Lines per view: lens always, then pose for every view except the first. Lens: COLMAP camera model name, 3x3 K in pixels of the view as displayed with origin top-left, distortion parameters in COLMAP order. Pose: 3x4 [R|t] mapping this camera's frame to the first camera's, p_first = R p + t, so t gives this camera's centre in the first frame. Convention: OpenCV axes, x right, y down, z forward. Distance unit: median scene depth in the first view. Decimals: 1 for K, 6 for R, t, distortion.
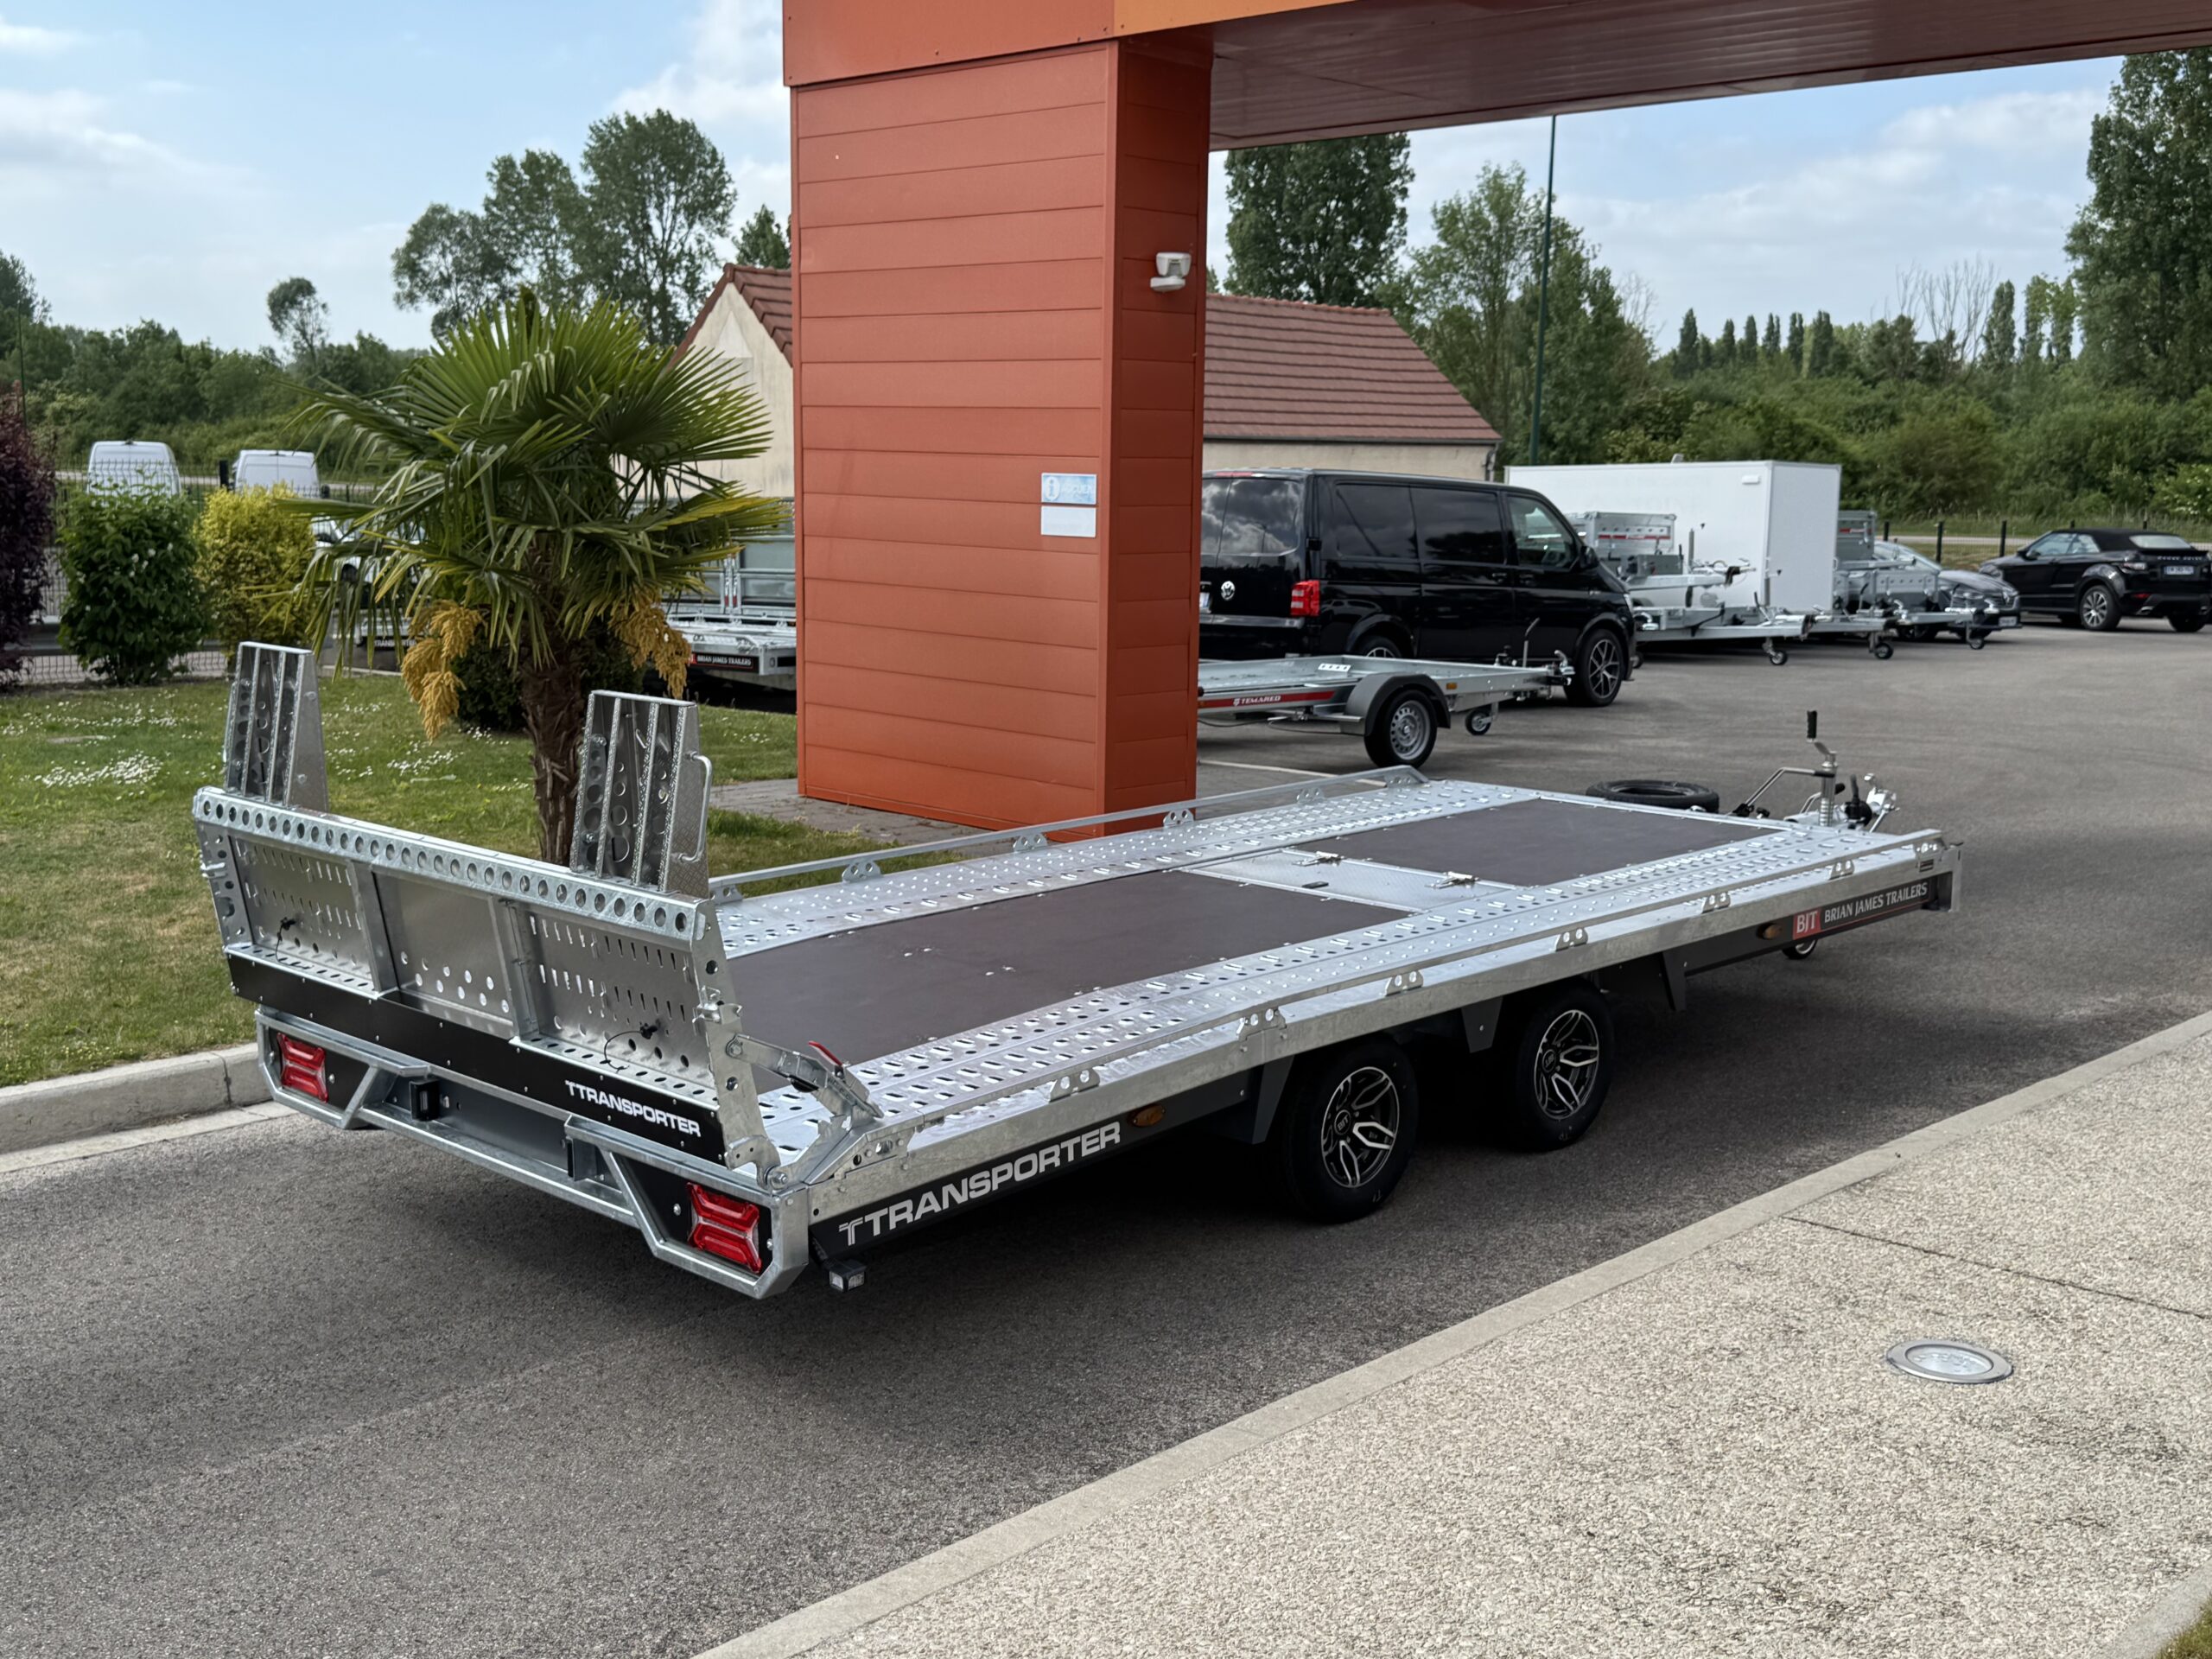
lens RADIAL K [[2347.0, 0, 1104.3], [0, 2347.0, 842.5], [0, 0, 1]] dist [0.207153, -0.461608]
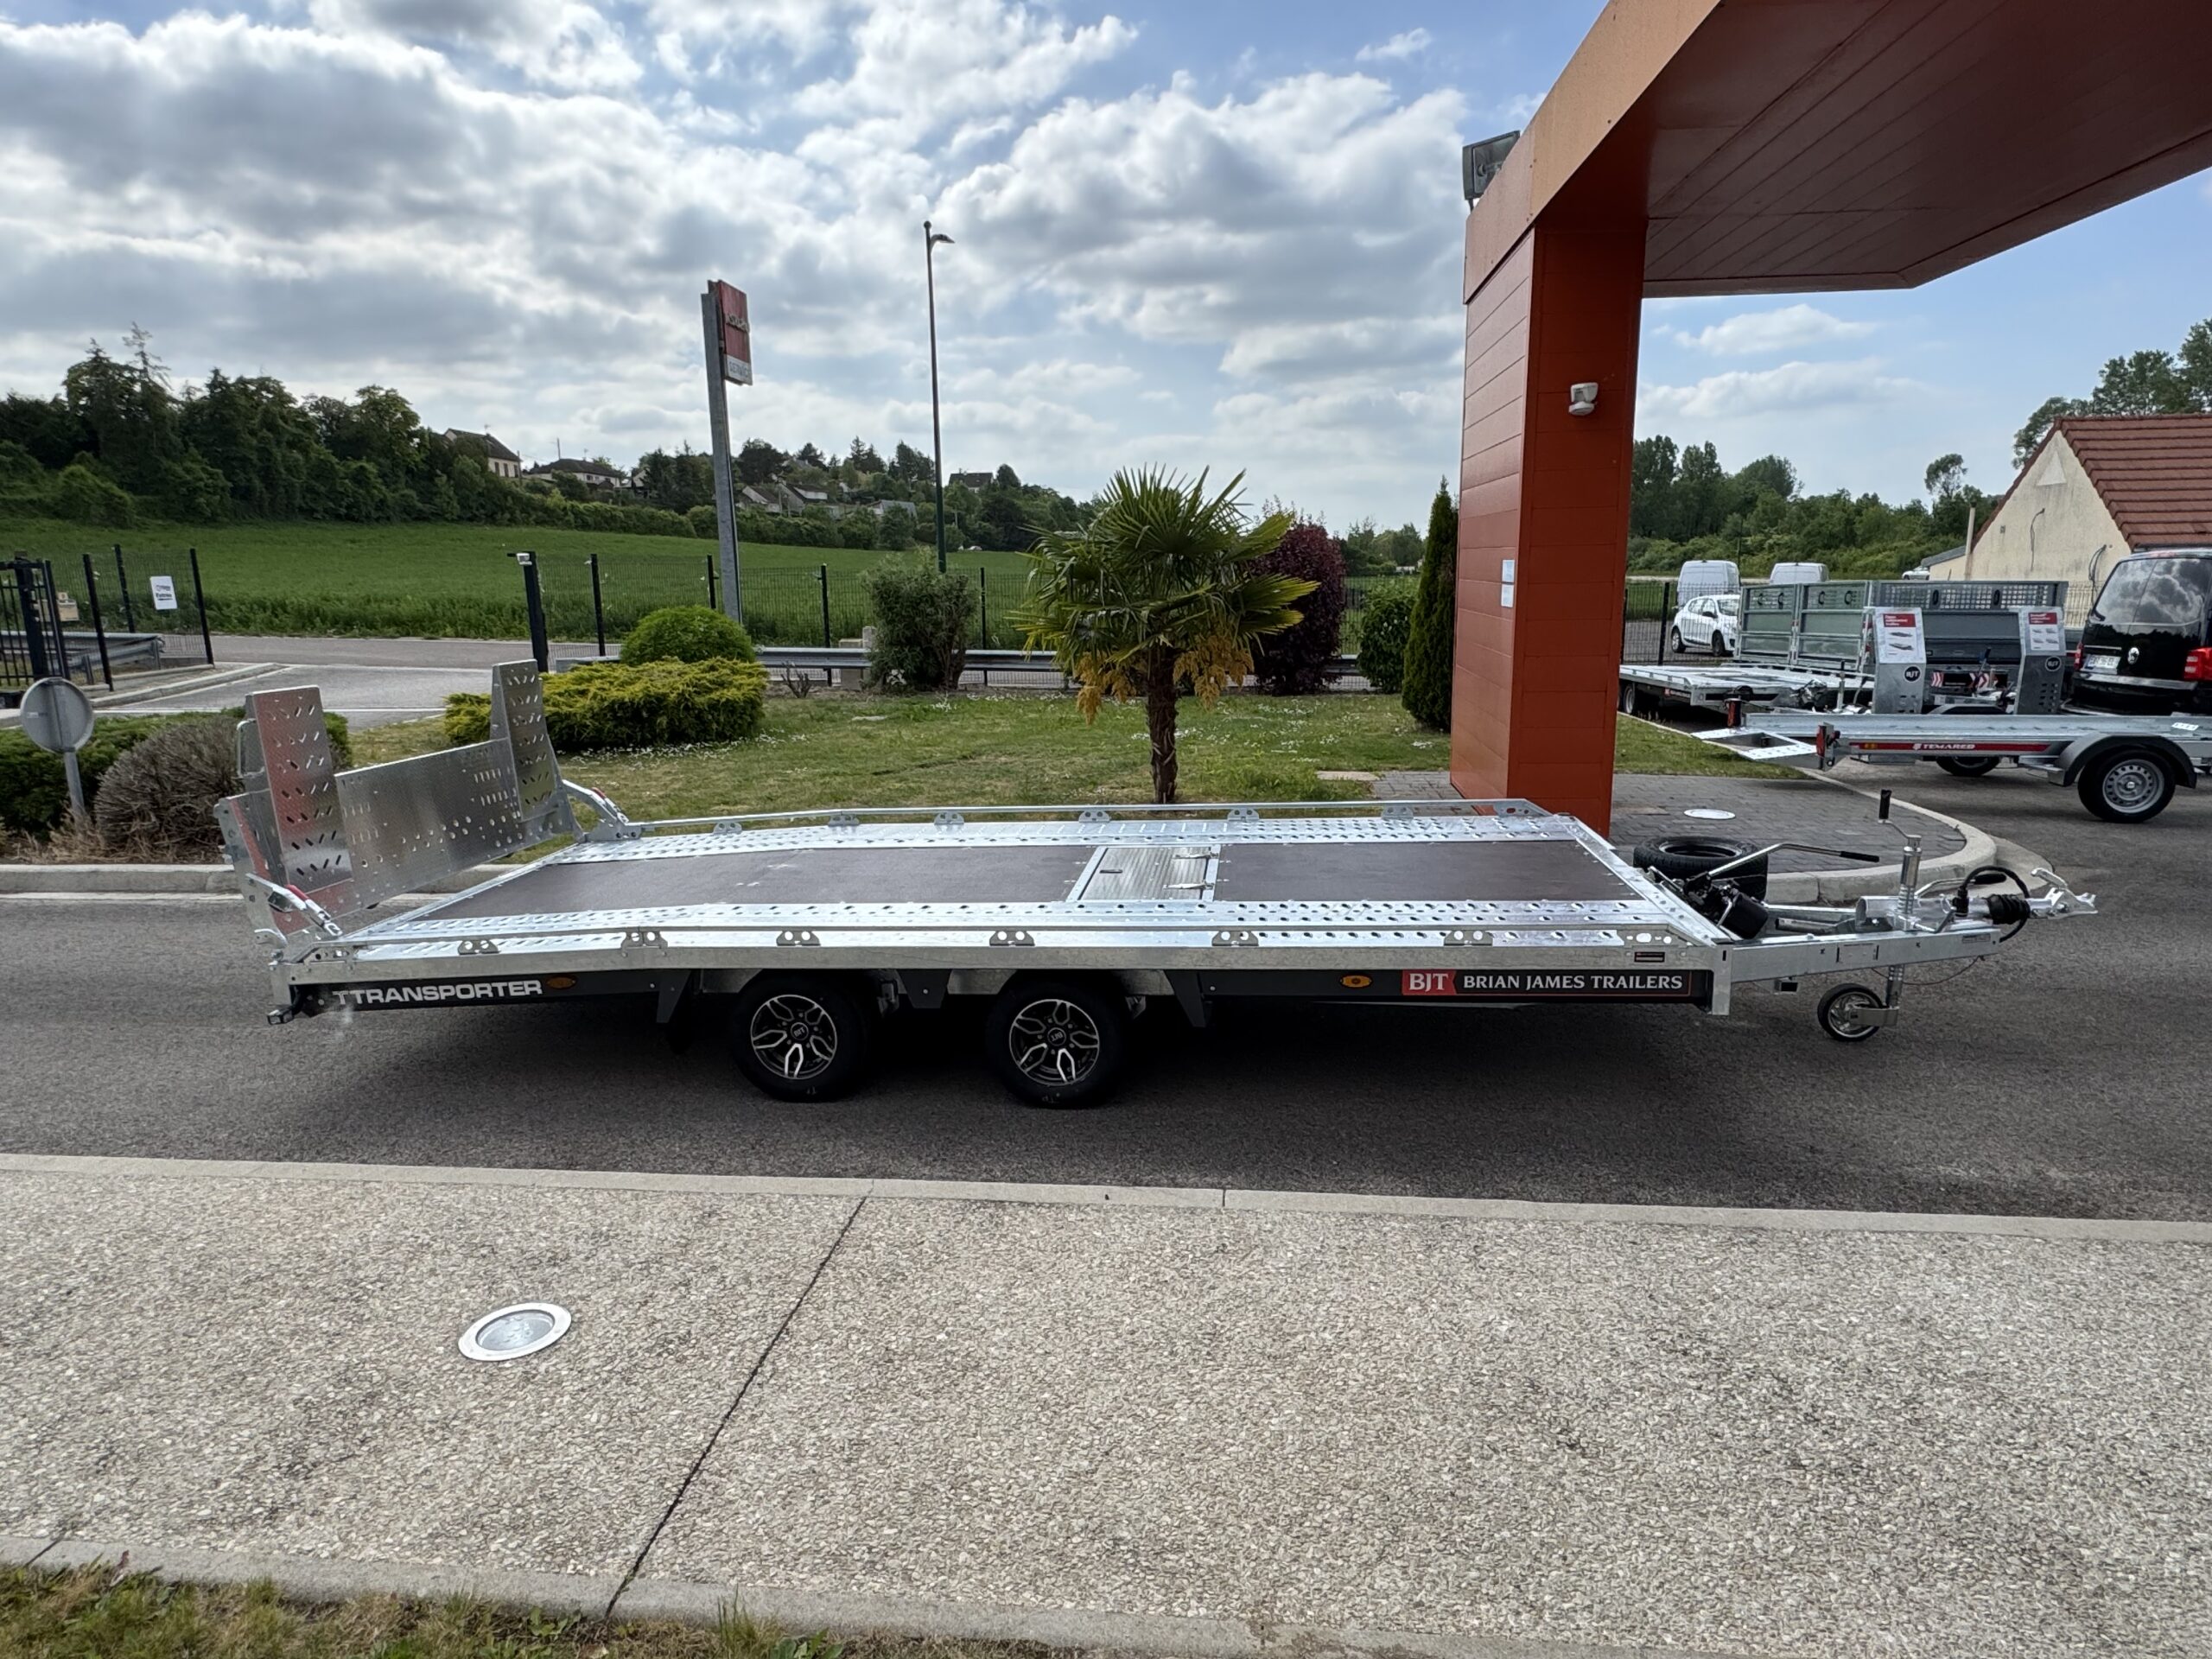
lens RADIAL K [[1288.3, 0, 1106.0], [0, 1288.3, 829.5], [0, 0, 1]] dist [-0.003315, 0.001804]
pose [[0.615611, 0.131247, -0.777044, 0.376628], [-0.101540, 0.991025, 0.086945, -0.039284], [0.781481, 0.025377, 0.623413, 0.323523]]
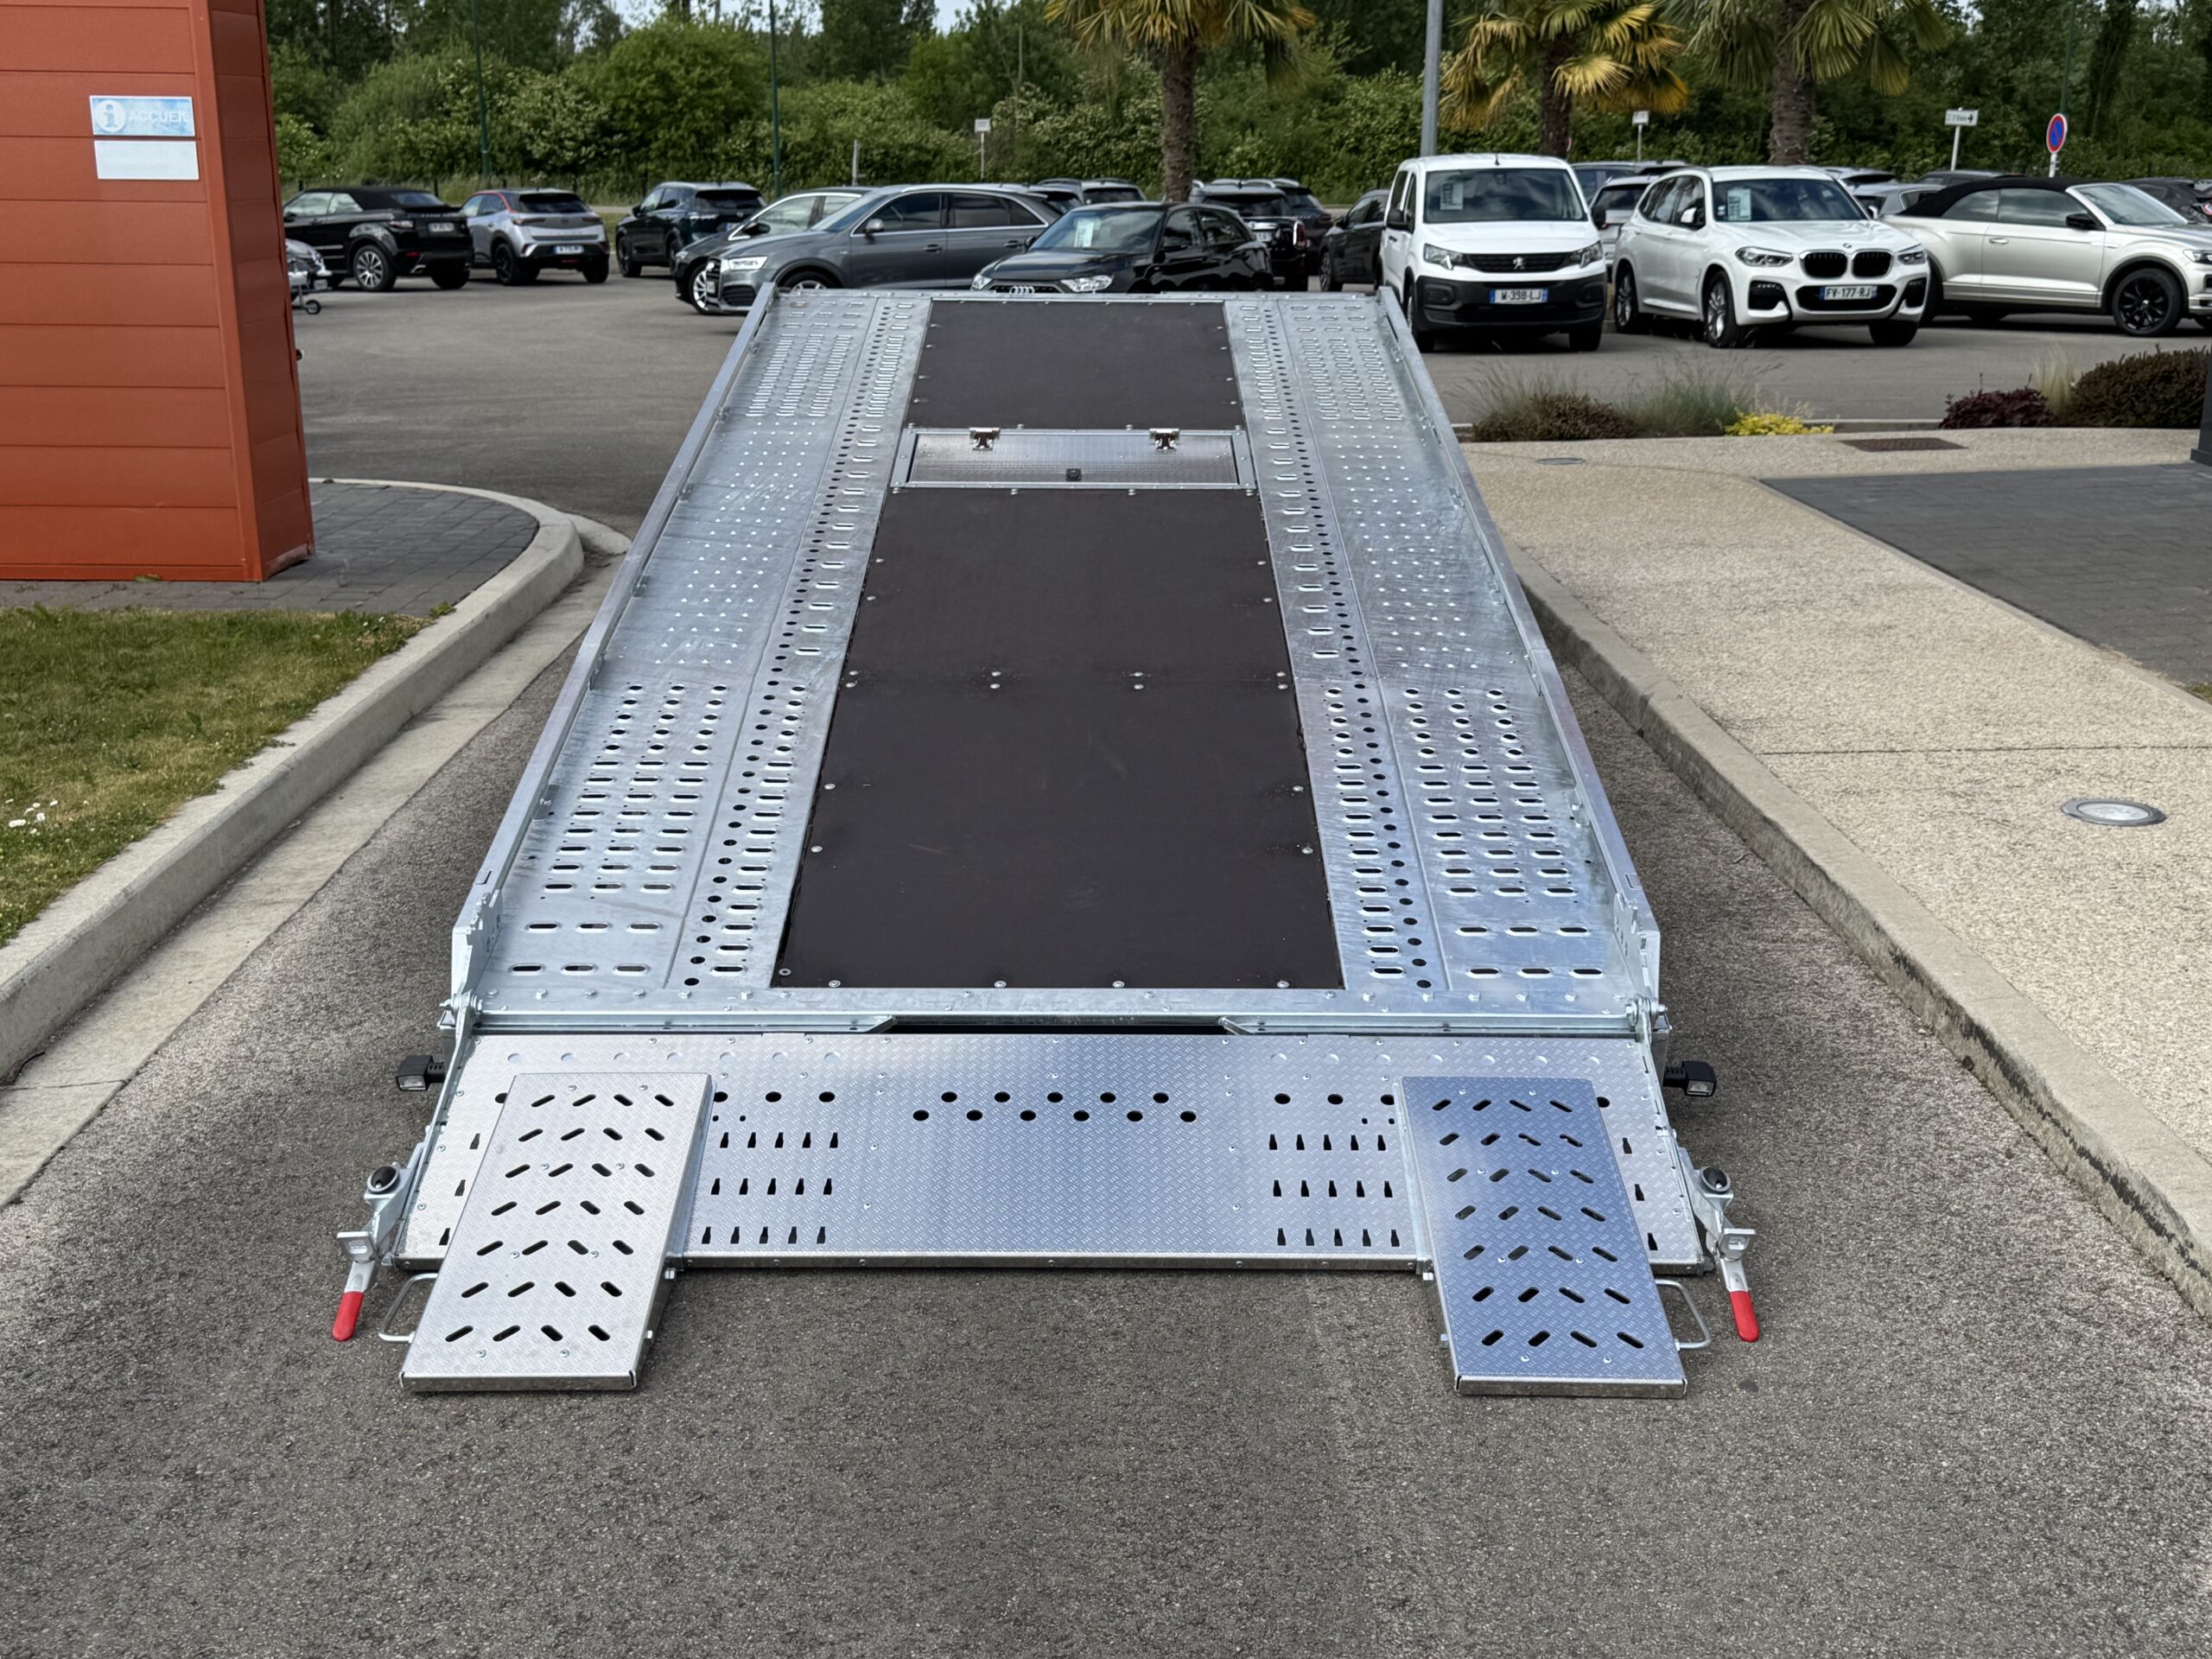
lens RADIAL K [[2347.0, 0, 1104.3], [0, 2347.0, 842.5], [0, 0, 1]] dist [0.207153, -0.461608]
pose [[0.705447, -0.211127, 0.676587, -0.317501], [0.120280, 0.976418, 0.179278, -0.018750], [-0.698482, -0.045091, 0.714206, 0.183794]]
